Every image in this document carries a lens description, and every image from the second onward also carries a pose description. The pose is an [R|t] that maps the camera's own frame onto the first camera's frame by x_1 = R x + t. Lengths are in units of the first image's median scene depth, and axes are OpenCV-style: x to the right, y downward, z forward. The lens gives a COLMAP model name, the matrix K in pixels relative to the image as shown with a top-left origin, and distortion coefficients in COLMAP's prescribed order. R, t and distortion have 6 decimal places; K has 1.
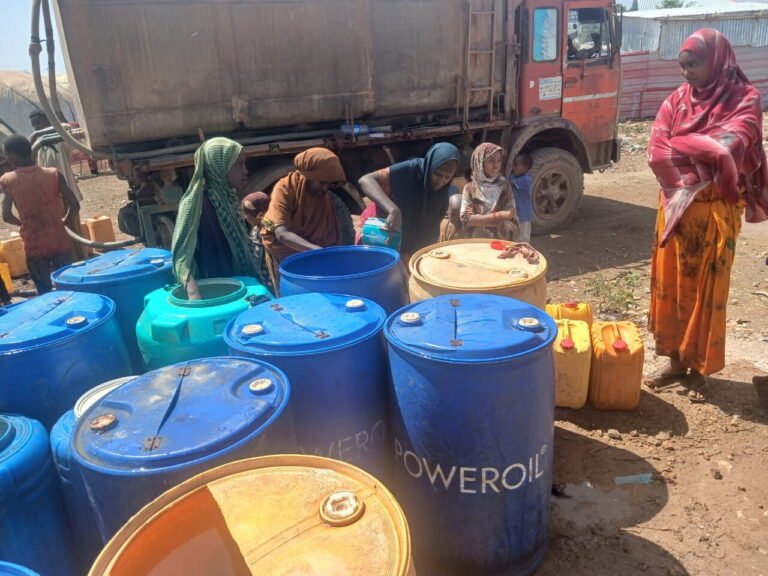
lens RADIAL K [[602.0, 0, 376.1], [0, 602.0, 261.8], [0, 0, 1]] dist [0.055027, -0.086576]
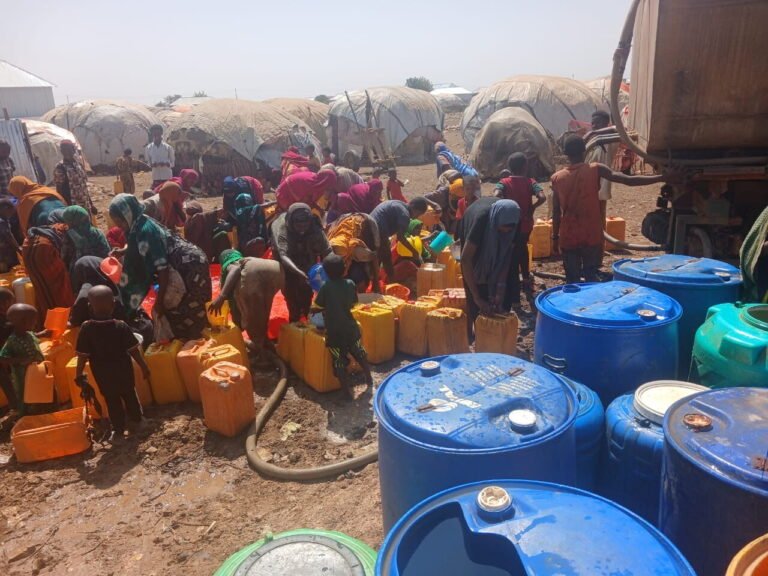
lens RADIAL K [[602.0, 0, 389.7], [0, 602.0, 274.5], [0, 0, 1]] dist [0.055027, -0.086576]
pose [[0.729332, 0.222474, -0.646978, -0.138789], [-0.217023, 0.972045, 0.089607, 0.030279], [0.648827, 0.075056, 0.757225, -0.065377]]
